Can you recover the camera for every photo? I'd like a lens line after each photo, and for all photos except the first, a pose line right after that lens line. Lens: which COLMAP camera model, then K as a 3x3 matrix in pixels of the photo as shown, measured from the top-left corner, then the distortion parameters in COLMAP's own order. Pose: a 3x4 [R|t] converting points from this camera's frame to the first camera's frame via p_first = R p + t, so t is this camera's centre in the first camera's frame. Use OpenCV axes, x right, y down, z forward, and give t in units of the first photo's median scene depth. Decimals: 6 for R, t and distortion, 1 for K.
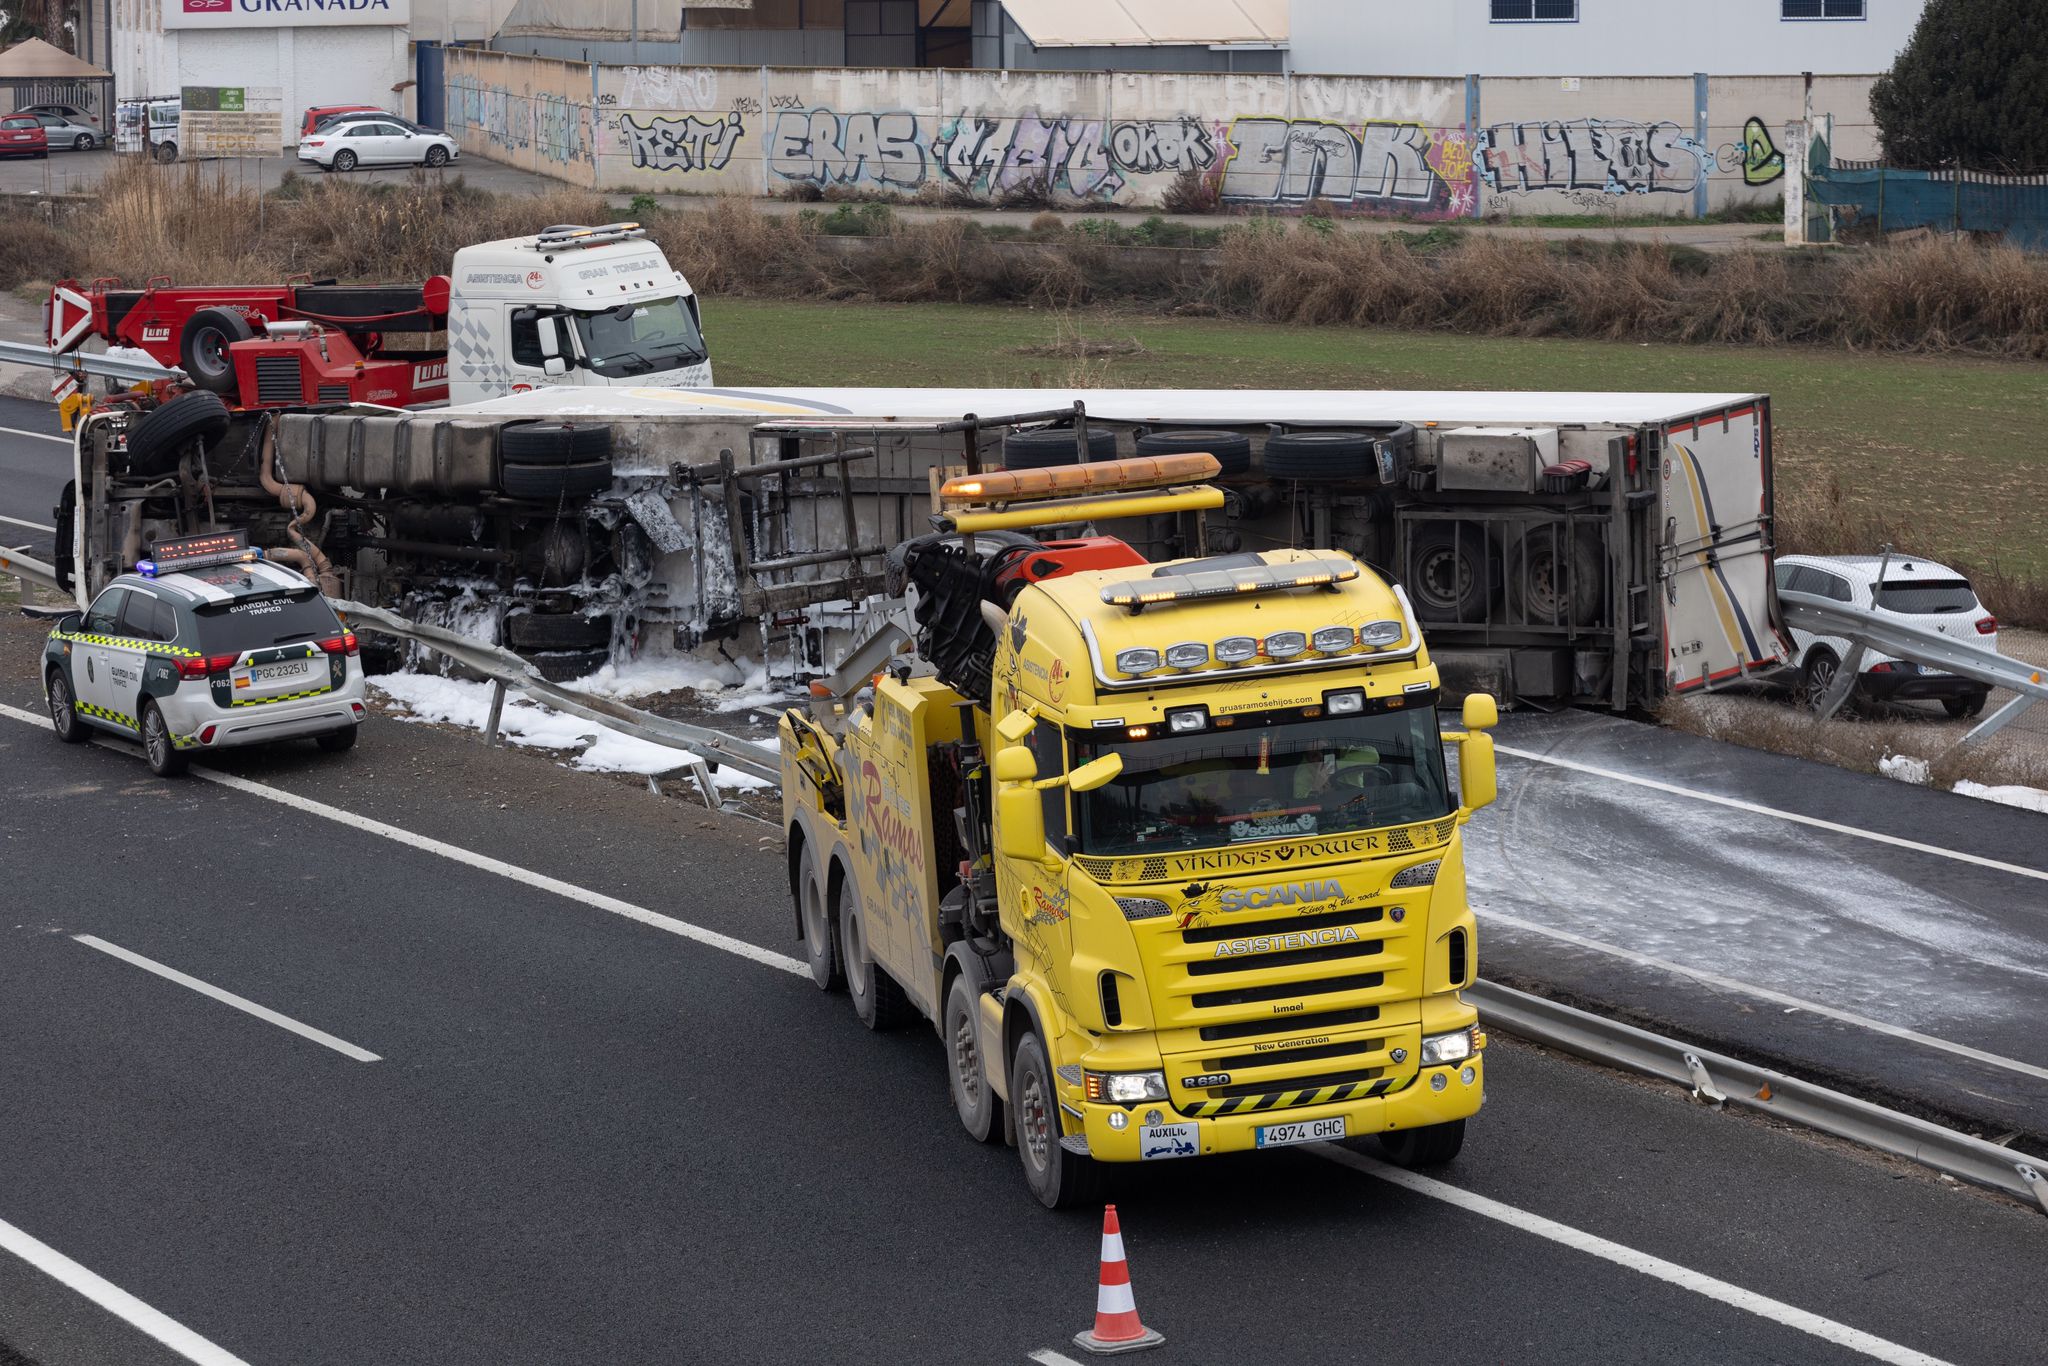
lens RADIAL K [[6738.9, 0, 1024.0], [0, 6738.9, 683.0], [0, 0, 1]] dist [-0.174791, -0.490006]
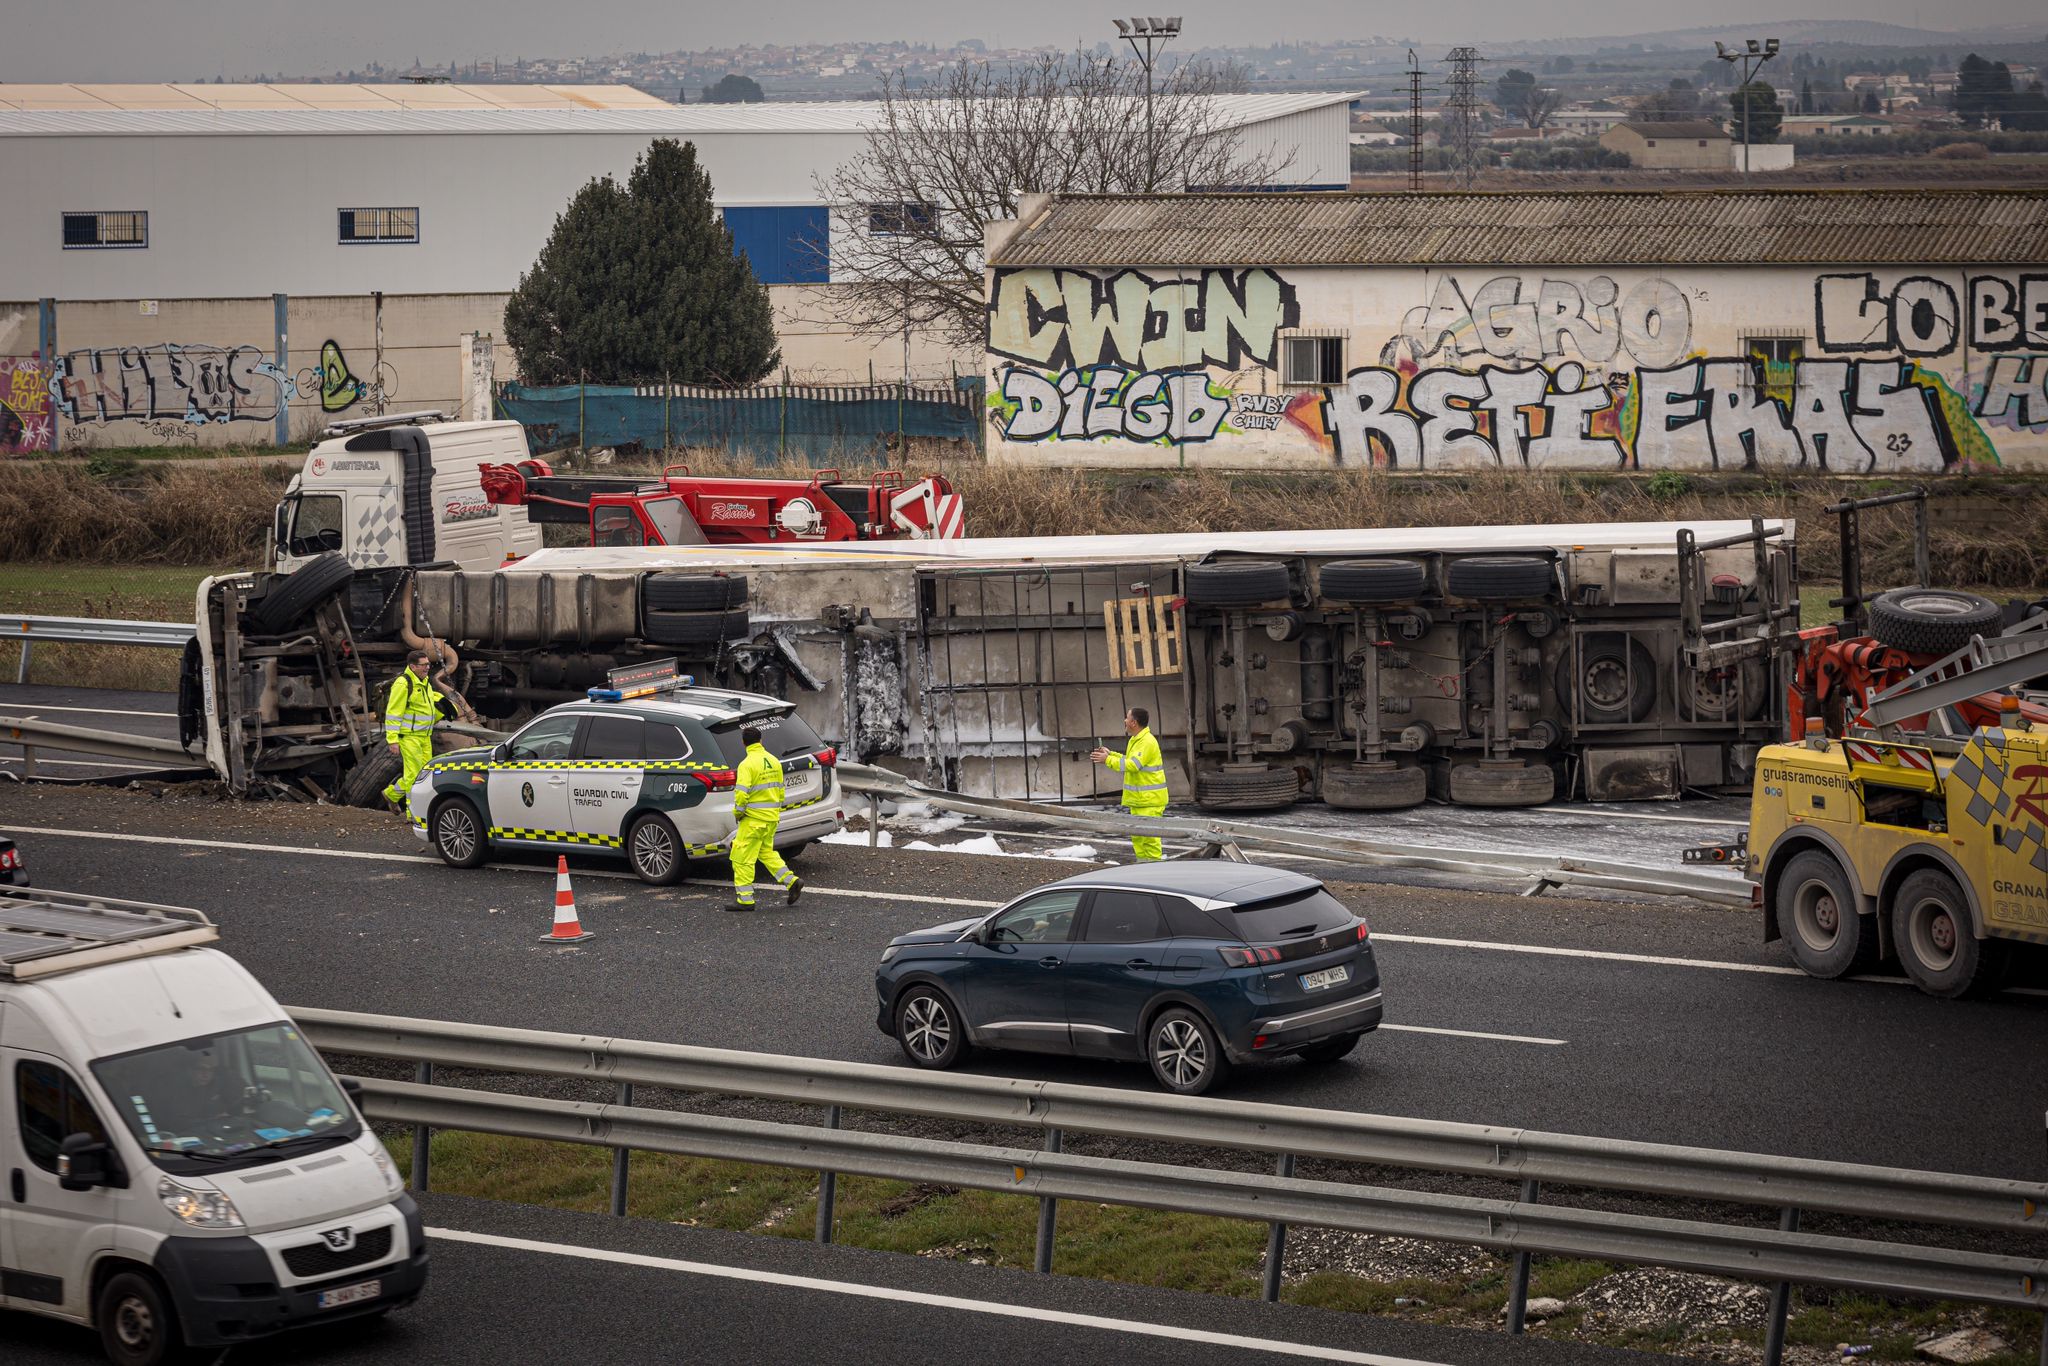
lens RADIAL K [[8012.1, 0, 1024.0], [0, 8012.1, 683.0], [0, 0, 1]] dist [-0.253745, -0.314891]
pose [[0.933679, -0.024907, 0.357244, -0.469531], [0.042152, 0.998287, -0.040569, 0.031776], [-0.355622, 0.052937, 0.933130, -0.191026]]
